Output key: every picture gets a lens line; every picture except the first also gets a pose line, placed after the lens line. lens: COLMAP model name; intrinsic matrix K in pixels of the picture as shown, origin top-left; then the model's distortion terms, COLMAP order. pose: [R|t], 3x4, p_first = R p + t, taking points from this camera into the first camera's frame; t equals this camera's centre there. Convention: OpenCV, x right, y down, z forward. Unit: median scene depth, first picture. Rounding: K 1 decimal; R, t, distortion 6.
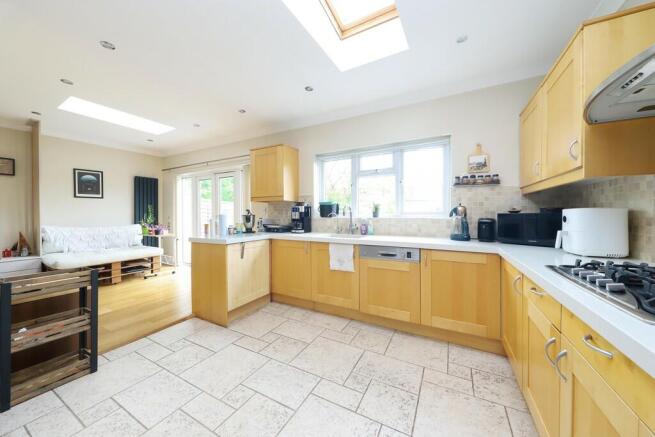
lens RADIAL K [[226.7, 0, 328.2], [0, 226.7, 212.8], [0, 0, 1]] dist [-0.000392, -0.000112]
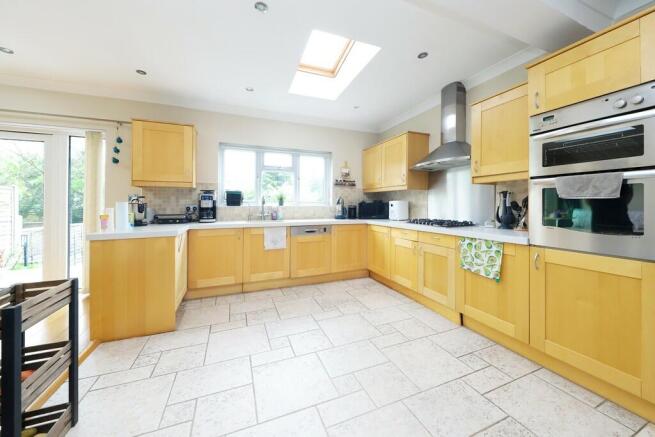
lens RADIAL K [[247.1, 0, 329.7], [0, 247.1, 201.0], [0, 0, 1]] dist [-0.000327, 0.000074]
pose [[0.634029, 0.013167, 0.773197, -0.796516], [-0.006557, 0.999911, -0.011651, 0.010695], [-0.773281, 0.002318, 0.634059, -0.068388]]
